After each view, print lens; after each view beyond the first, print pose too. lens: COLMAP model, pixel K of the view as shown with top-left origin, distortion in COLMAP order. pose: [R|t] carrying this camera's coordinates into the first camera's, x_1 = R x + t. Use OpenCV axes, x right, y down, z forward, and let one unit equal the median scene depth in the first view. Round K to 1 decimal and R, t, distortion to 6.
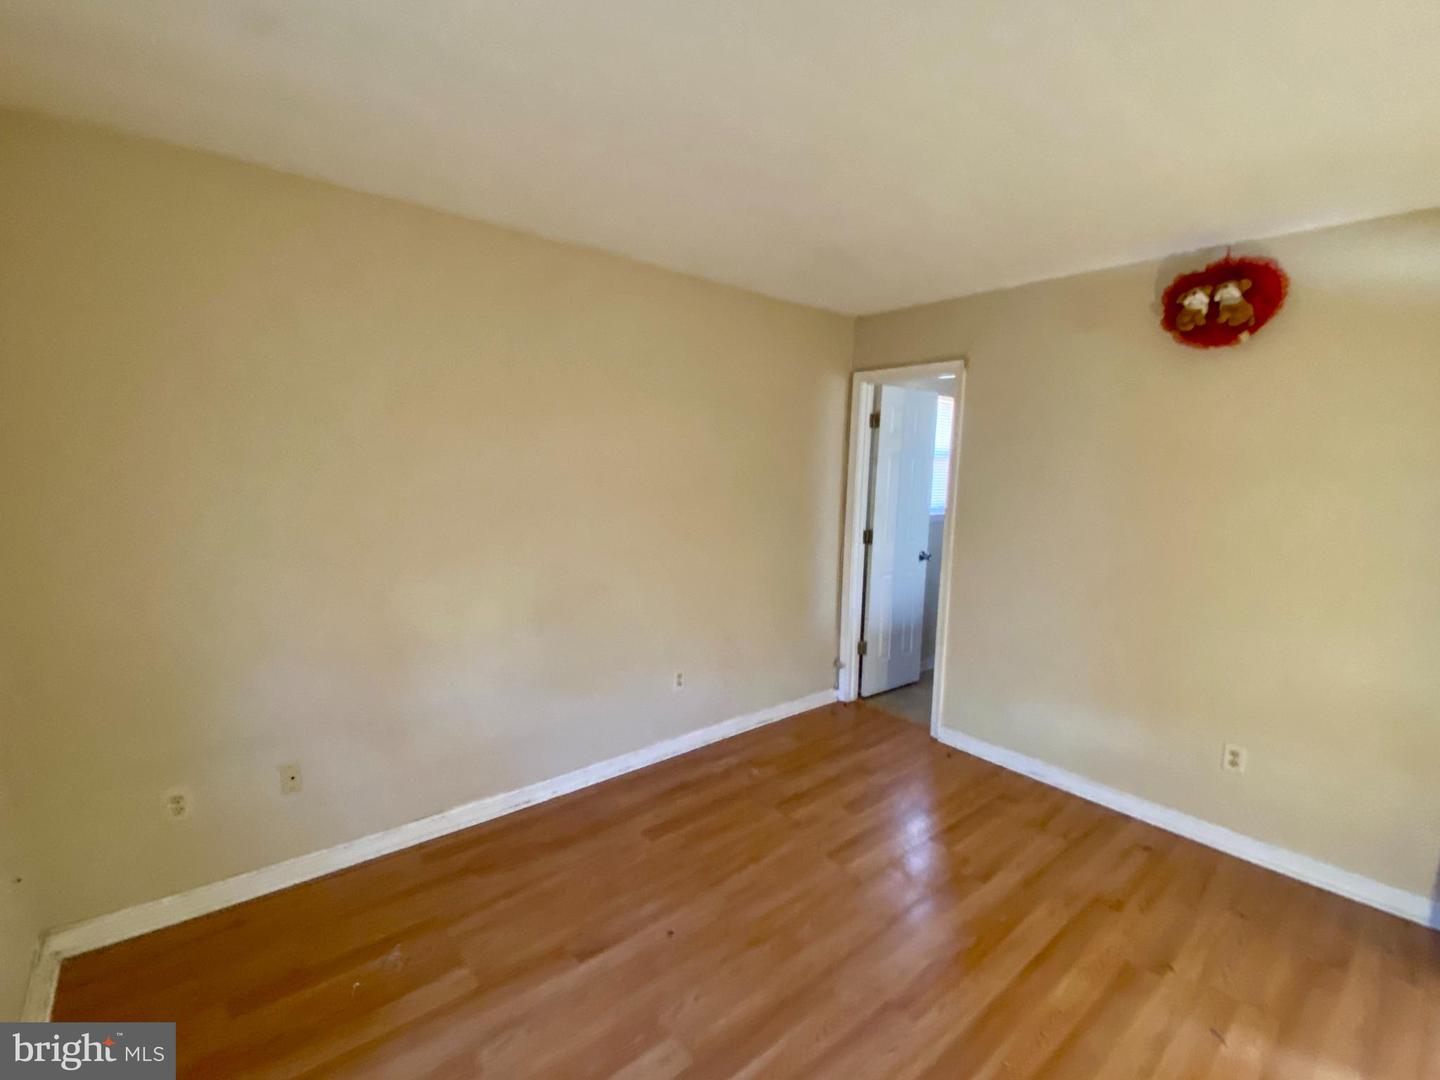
lens RADIAL K [[643.7, 0, 715.0], [0, 643.7, 542.4], [0, 0, 1]] dist [0.033409, -0.028455]
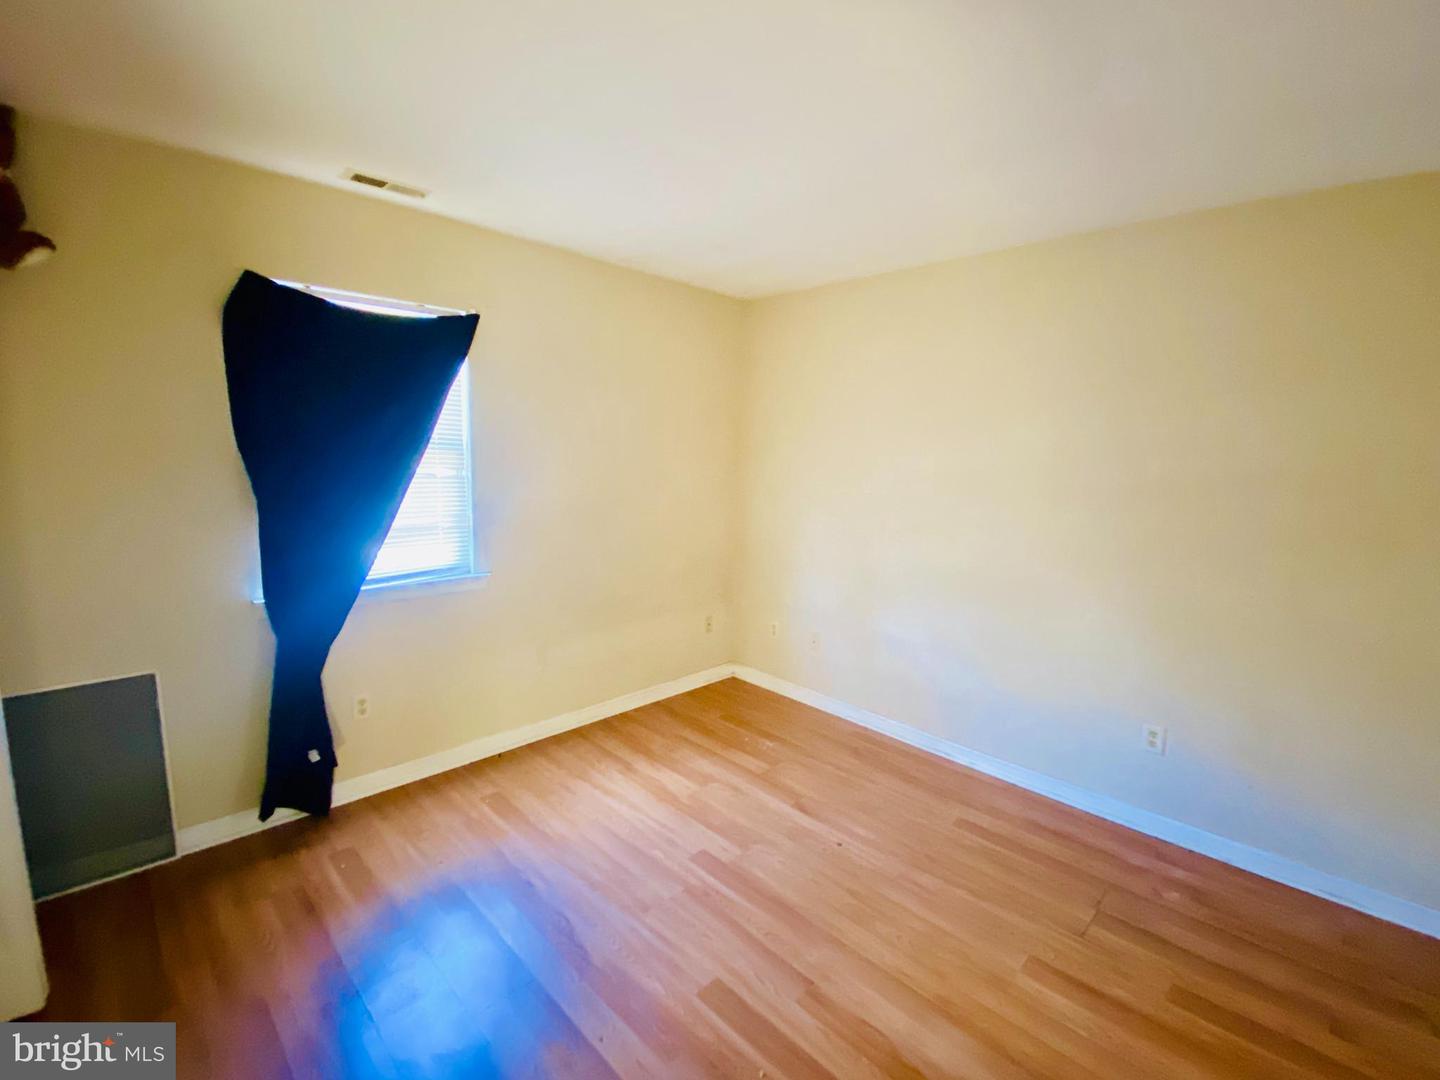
lens RADIAL K [[643.7, 0, 715.0], [0, 643.7, 542.4], [0, 0, 1]] dist [0.033409, -0.028455]
pose [[0.079517, 0.119349, -0.989663, 1.021083], [-0.154433, 0.982295, 0.106052, -0.029815], [0.984798, 0.144403, 0.096541, 0.585250]]
